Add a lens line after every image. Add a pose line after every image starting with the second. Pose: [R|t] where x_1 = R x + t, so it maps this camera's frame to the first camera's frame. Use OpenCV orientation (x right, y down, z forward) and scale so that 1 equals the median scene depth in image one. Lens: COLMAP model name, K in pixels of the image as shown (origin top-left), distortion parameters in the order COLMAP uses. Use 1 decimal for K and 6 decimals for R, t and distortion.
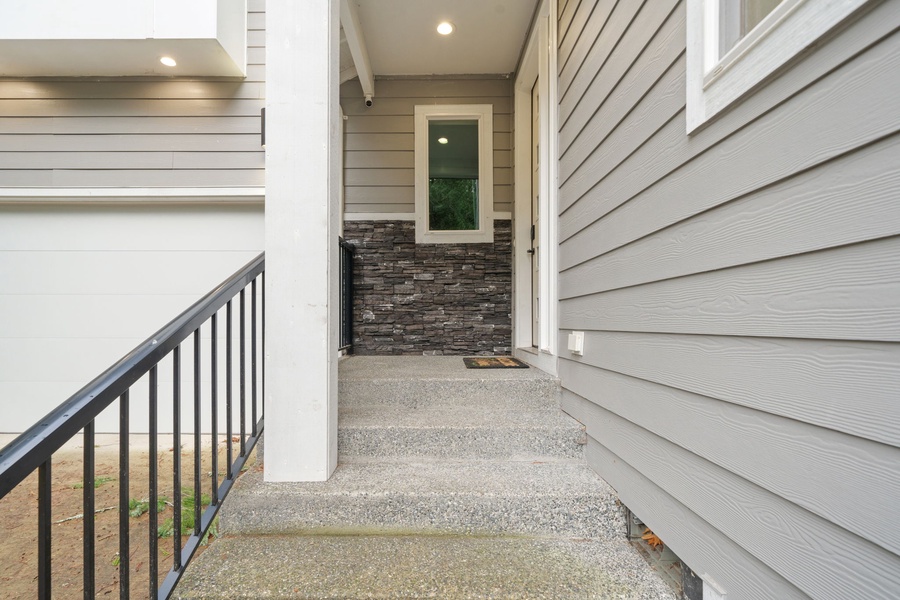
lens RADIAL K [[445.8, 0, 436.4], [0, 445.8, 321.8], [0, 0, 1]] dist [0.000806, 0.000115]
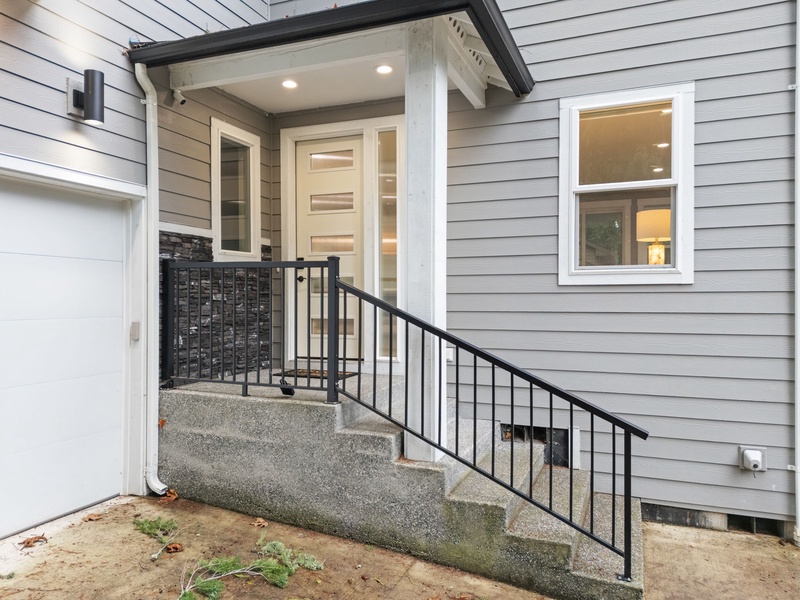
lens RADIAL K [[591.1, 0, 400.0], [0, 591.1, 300.0], [0, 0, 1]] dist [0.082578, -0.000154]
pose [[0.366875, -0.002333, 0.930267, -1.094182], [0.000443, 0.999997, 0.002333, -0.097547], [-0.930270, -0.000443, 0.366875, 0.156520]]
